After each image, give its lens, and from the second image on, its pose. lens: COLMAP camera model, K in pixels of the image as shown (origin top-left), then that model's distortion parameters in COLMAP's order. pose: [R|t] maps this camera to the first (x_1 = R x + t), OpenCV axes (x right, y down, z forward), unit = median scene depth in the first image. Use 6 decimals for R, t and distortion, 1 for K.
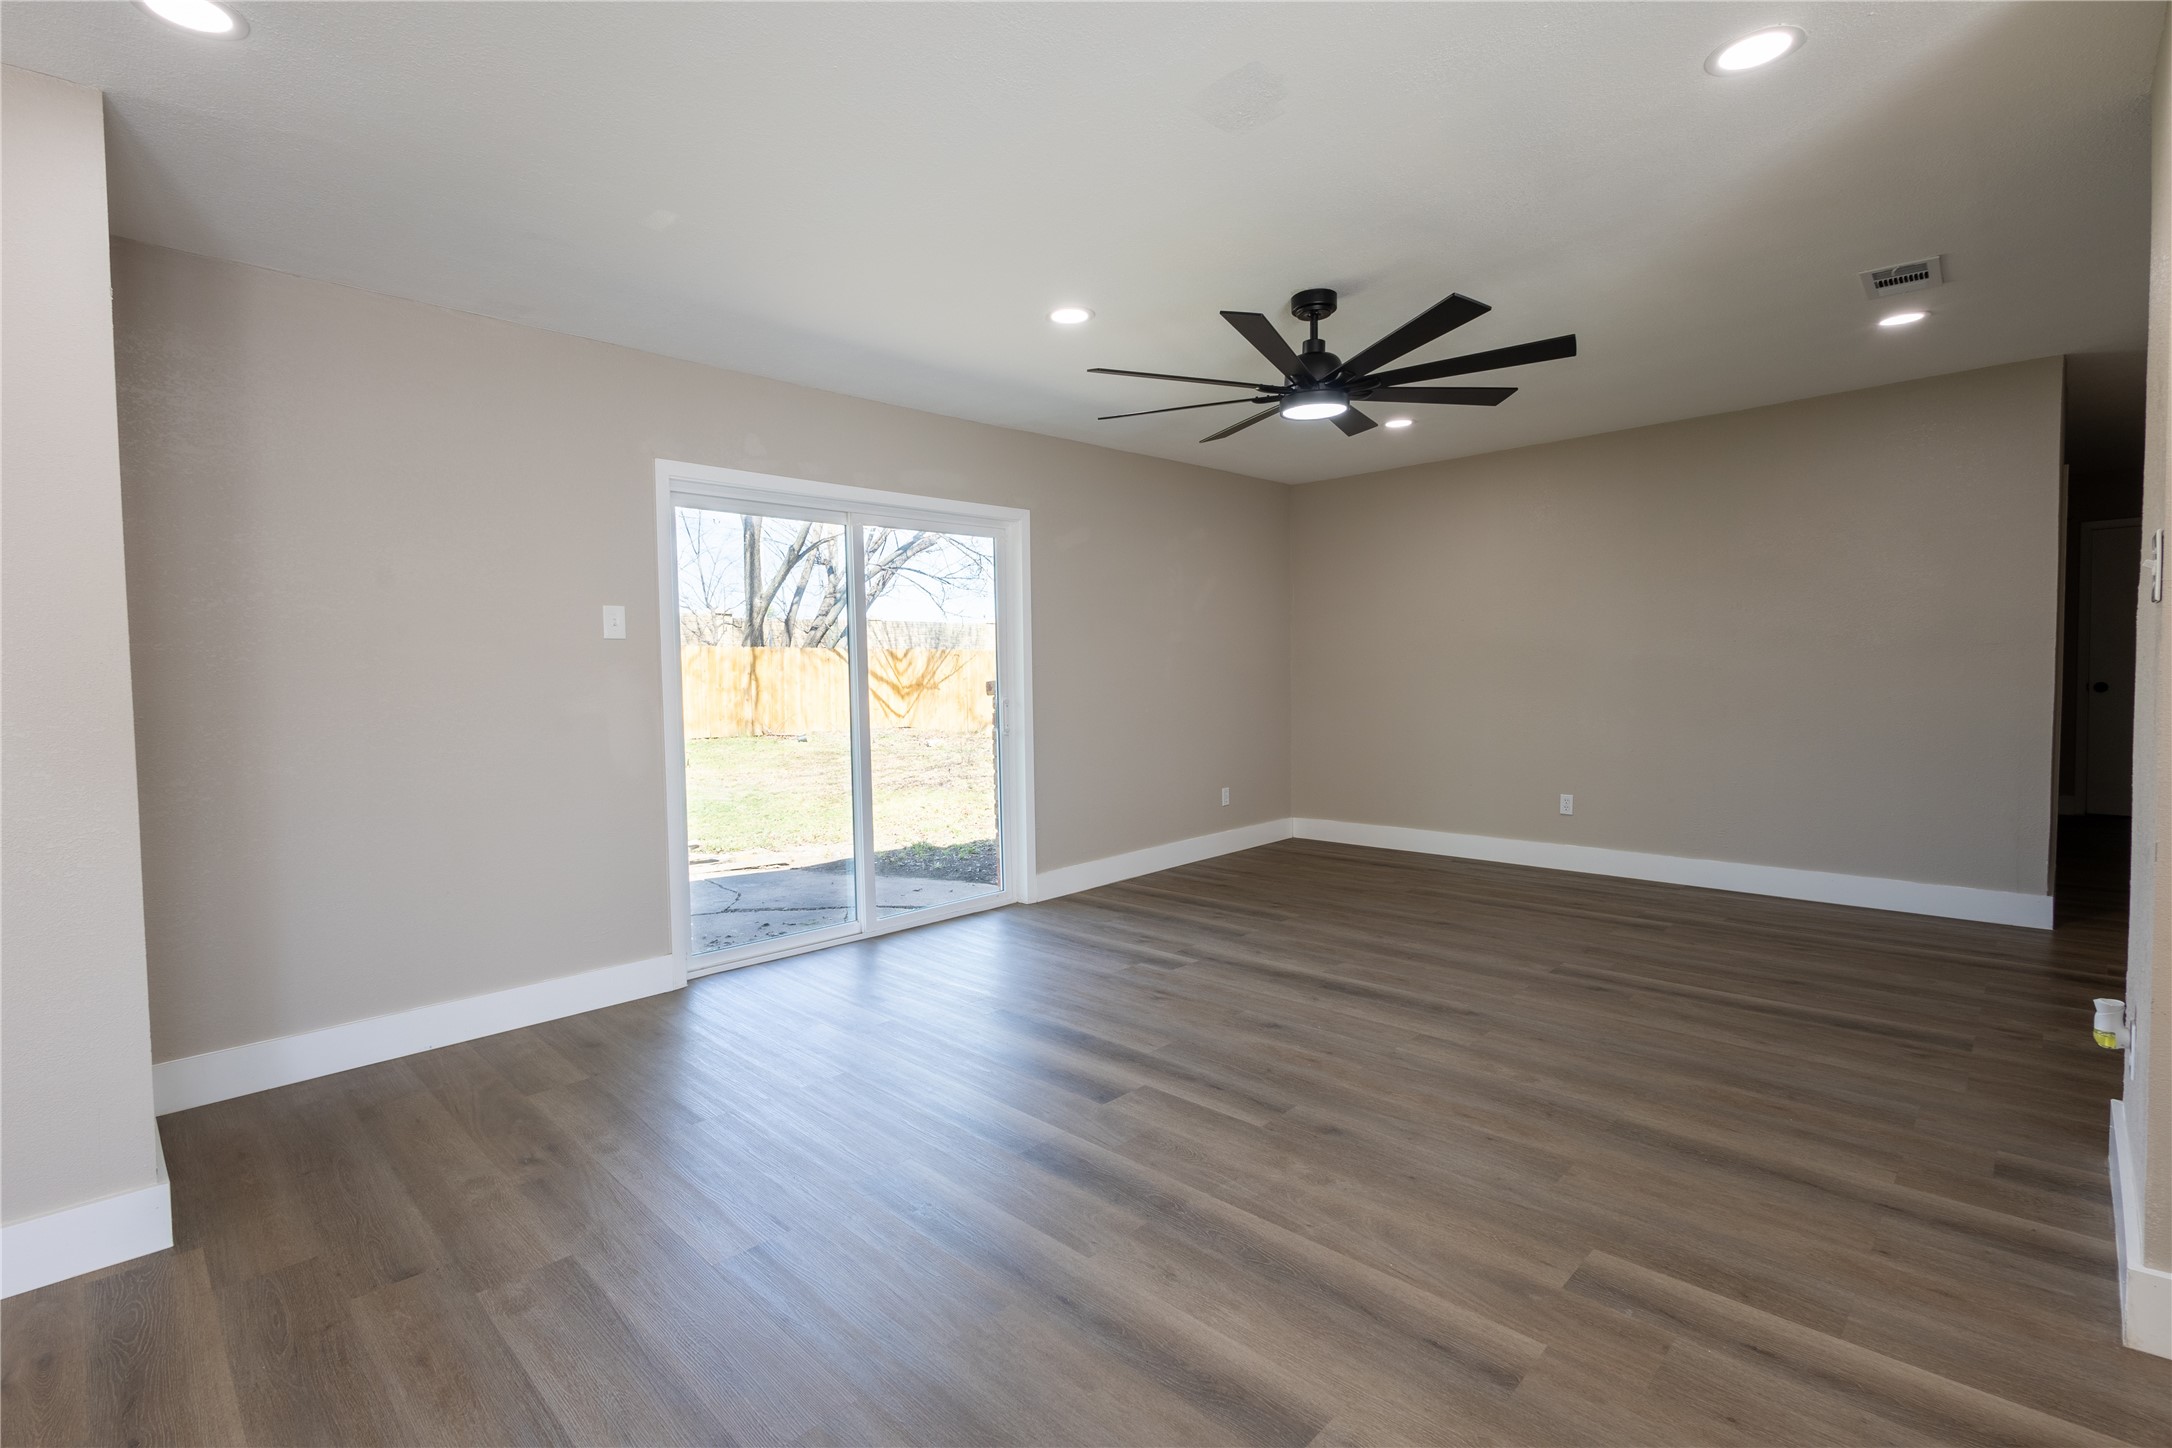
lens RADIAL K [[991.8, 0, 1089.0], [0, 991.8, 728.8], [0, 0, 1]] dist [0.013324, -0.003752]
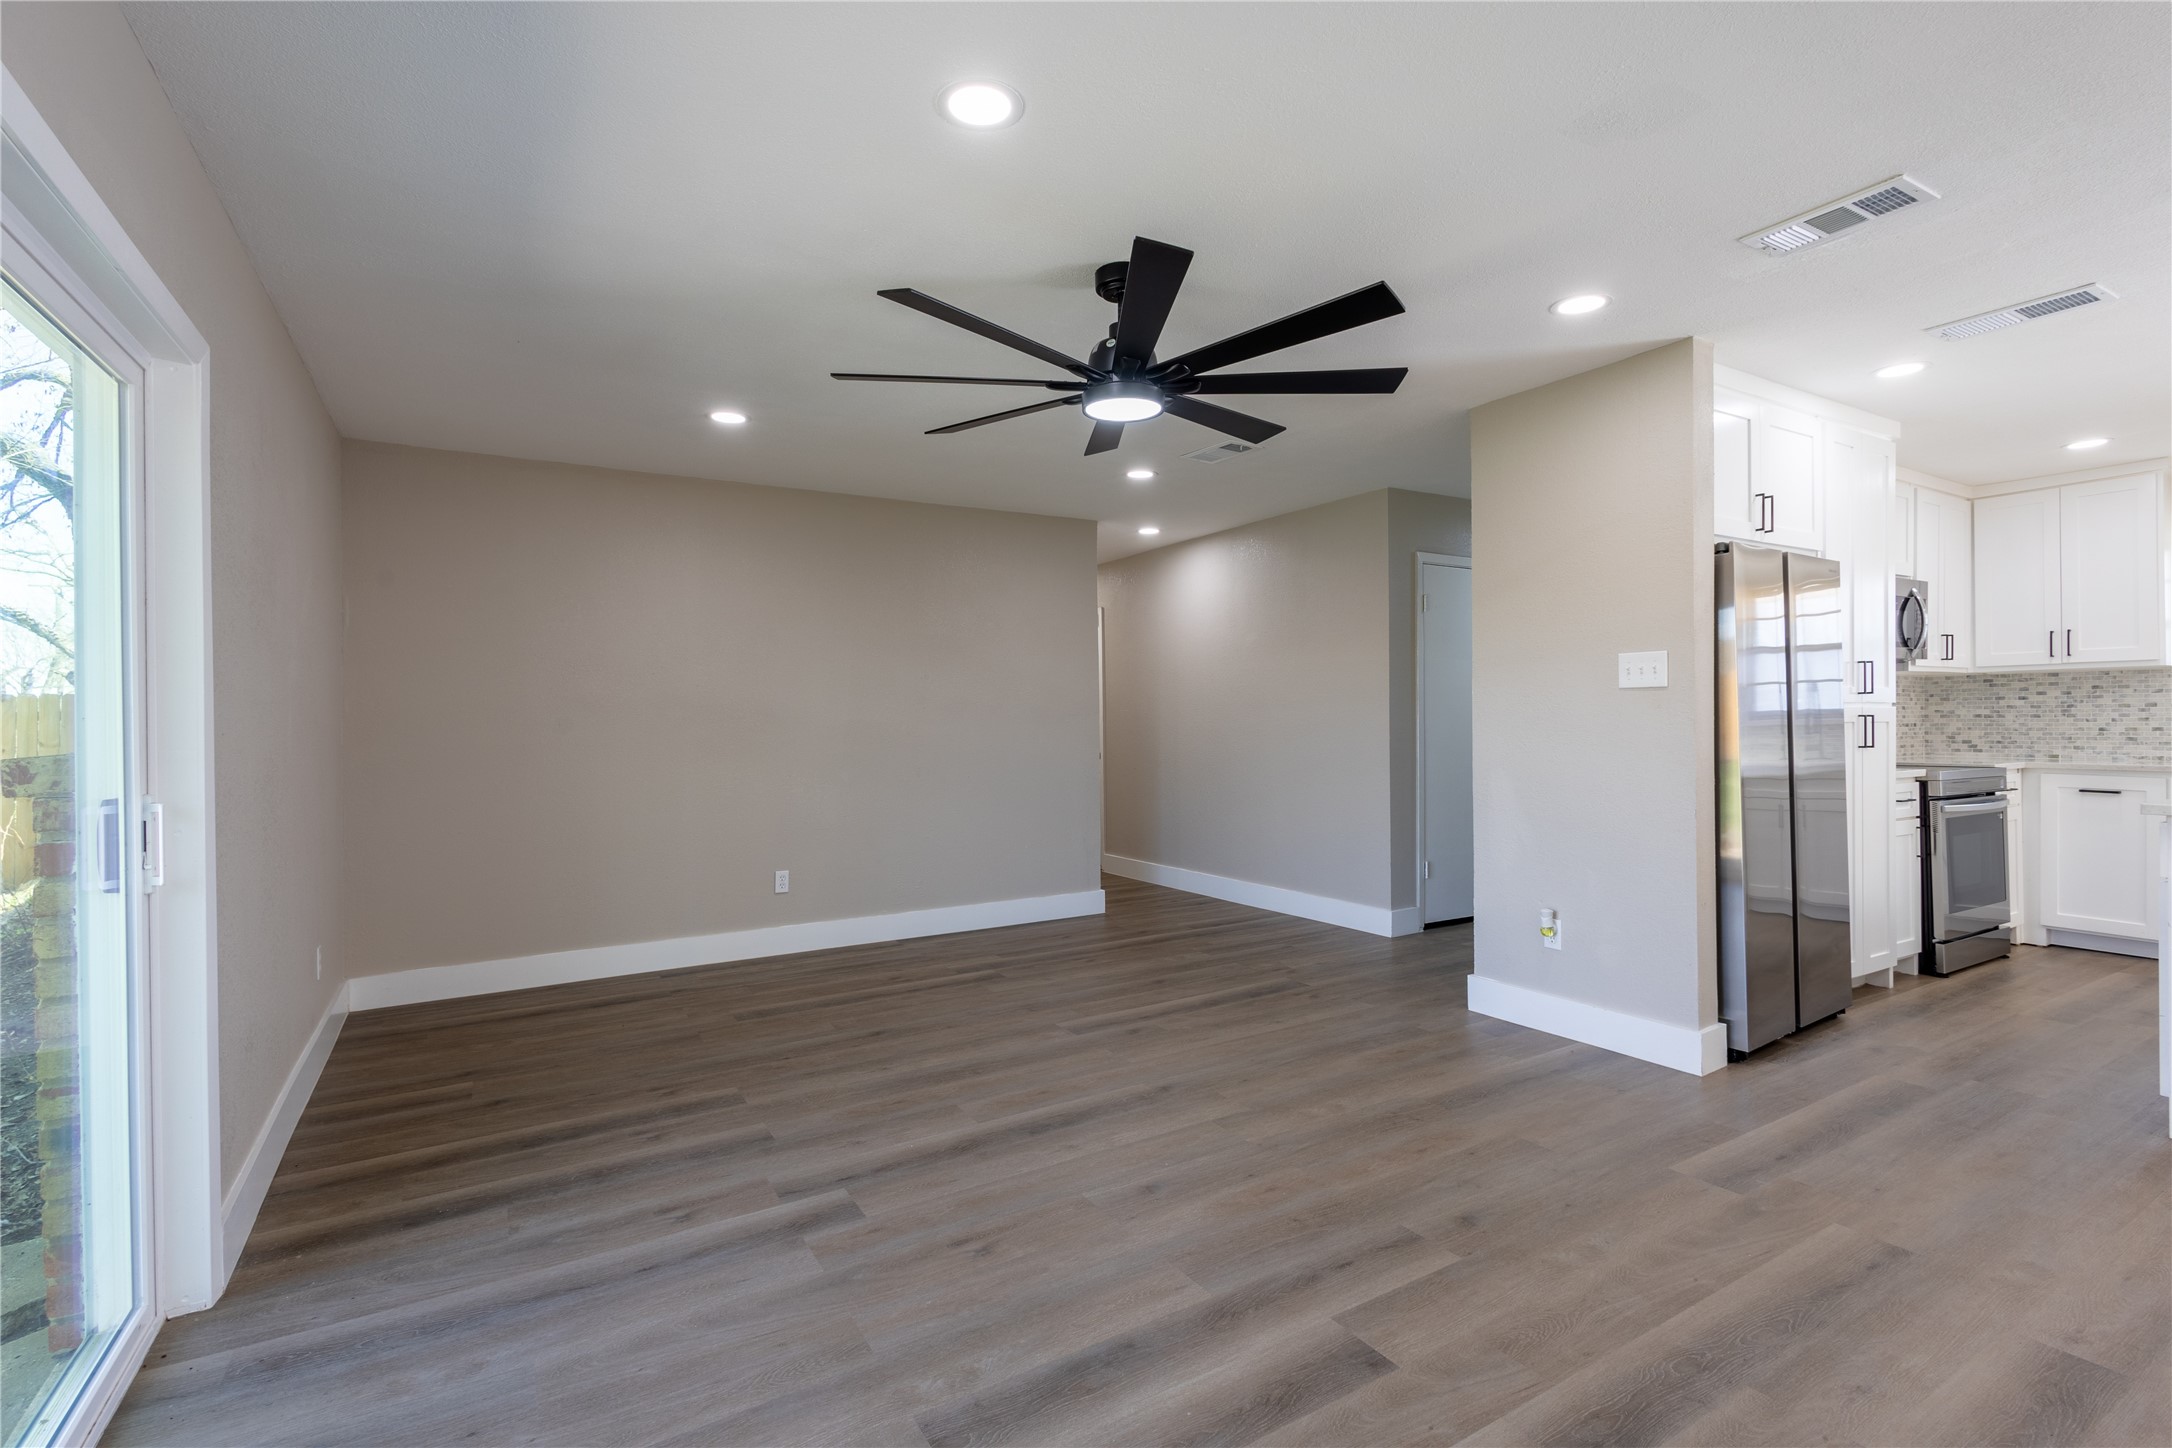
lens RADIAL K [[991.8, 0, 1085.5], [0, 991.8, 717.6], [0, 0, 1]] dist [0.013324, -0.003752]
pose [[0.244653, 0.022960, 0.969339, -0.553606], [0.064212, 0.997141, -0.039825, -0.033111], [-0.967482, 0.071987, 0.242479, 0.806790]]
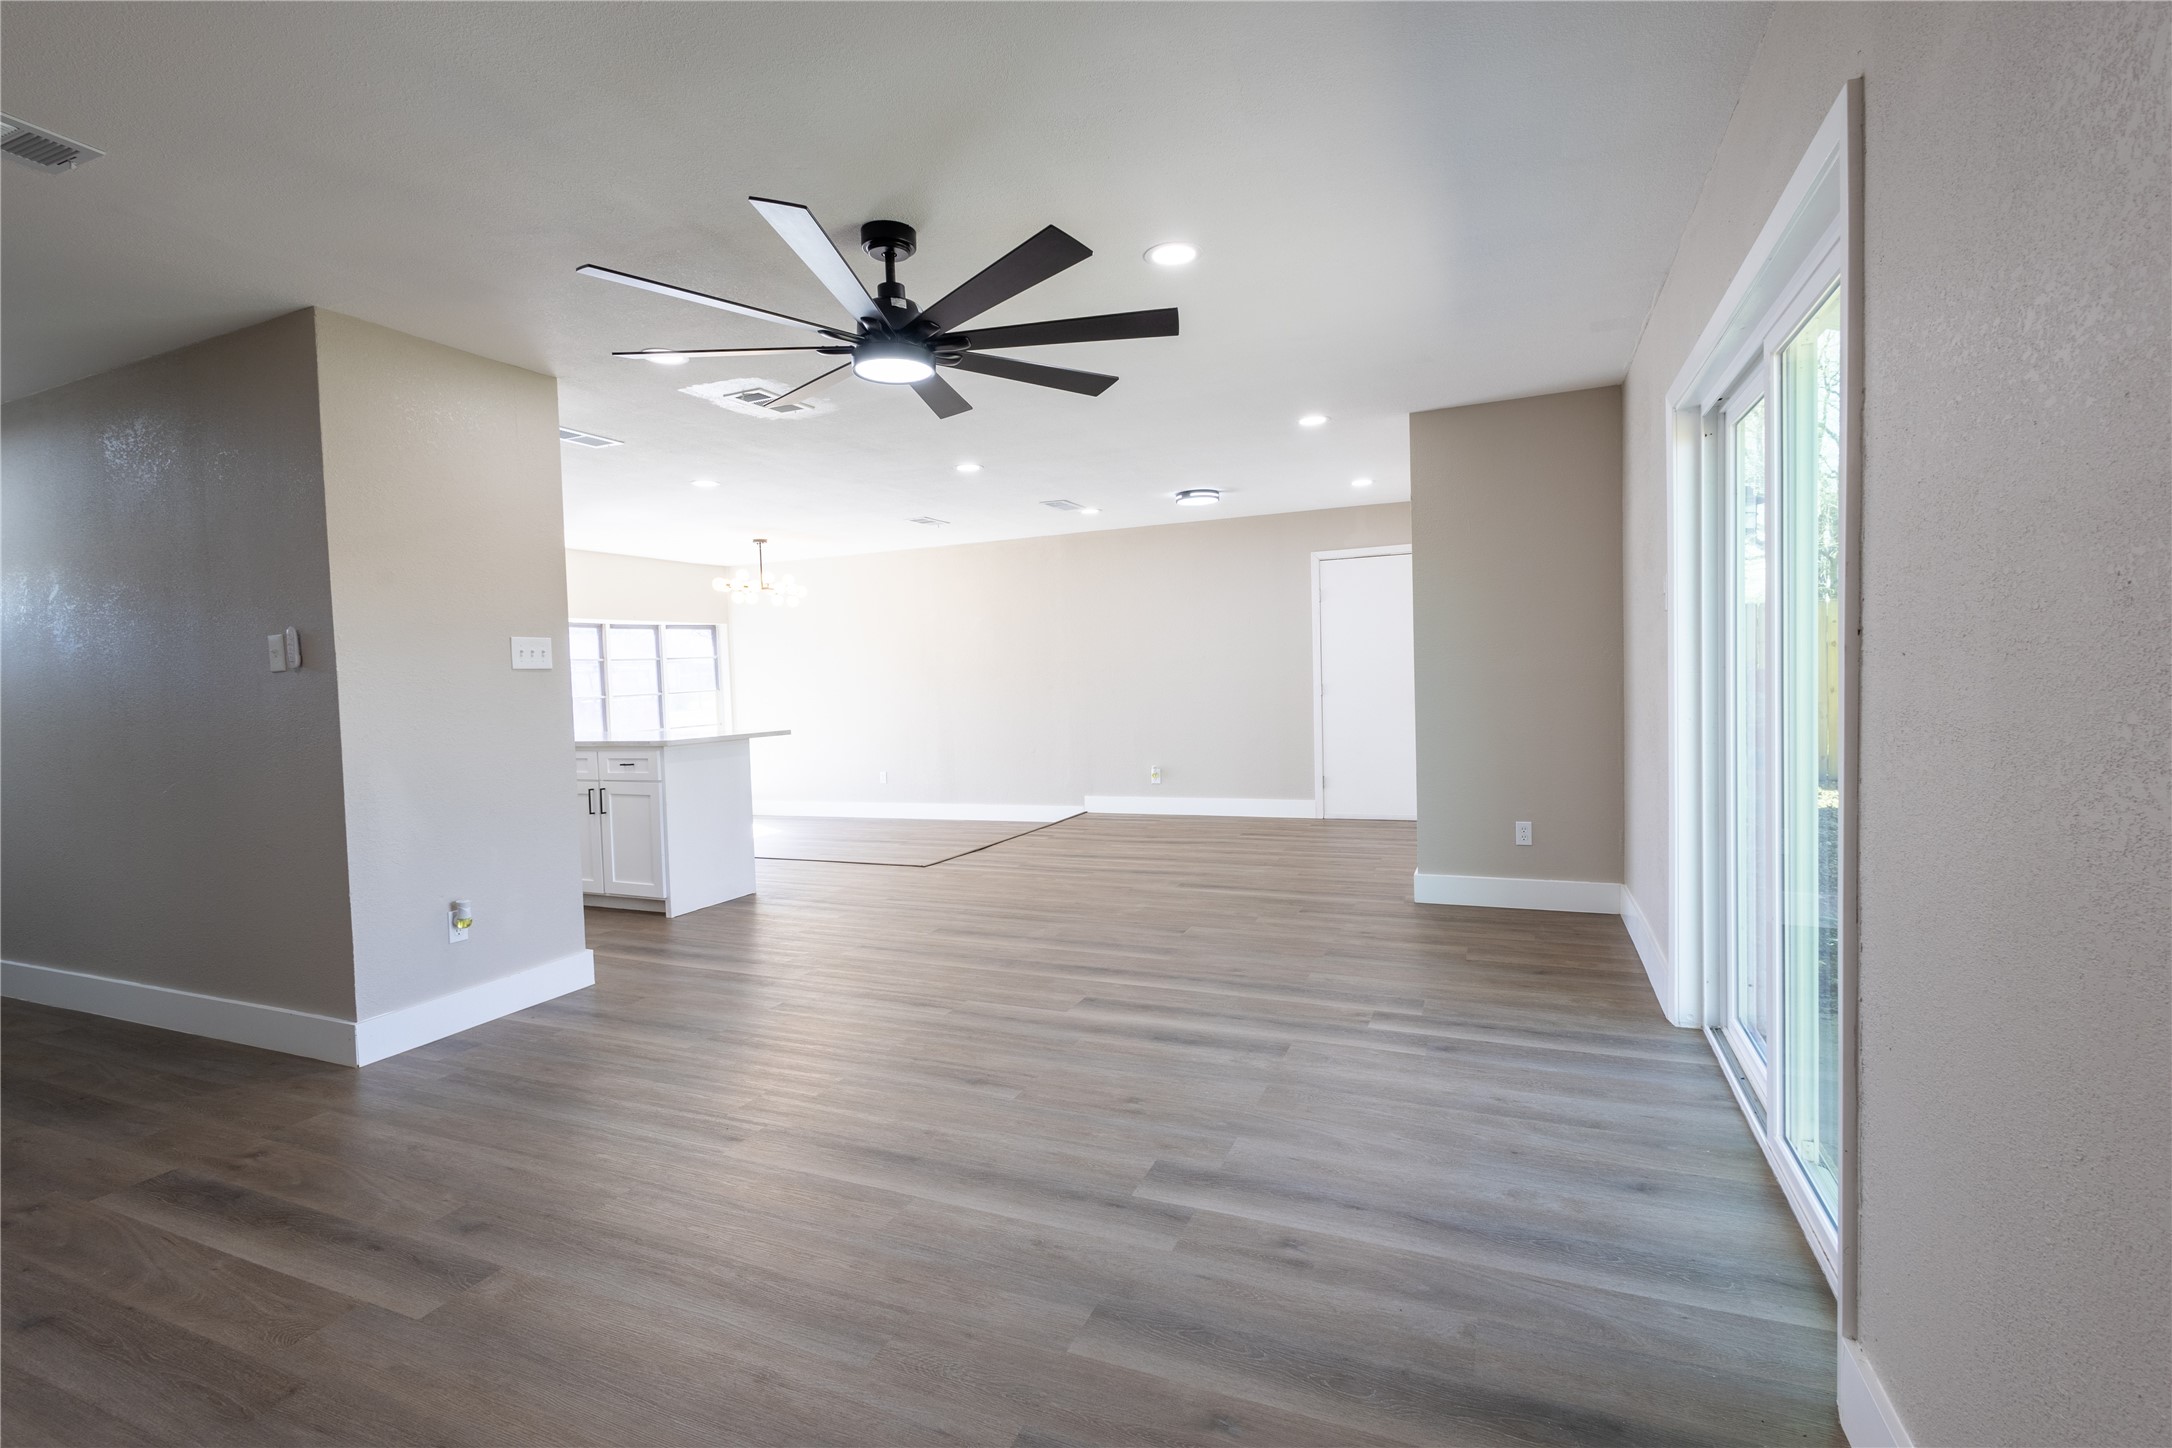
lens RADIAL K [[991.8, 0, 1086.5], [0, 991.8, 719.0], [0, 0, 1]] dist [0.013324, -0.003752]
pose [[-0.927485, 0.067719, -0.367676, 0.383511], [0.030678, 0.993928, 0.105674, -0.109509], [0.372600, 0.086731, -0.923930, 1.762046]]
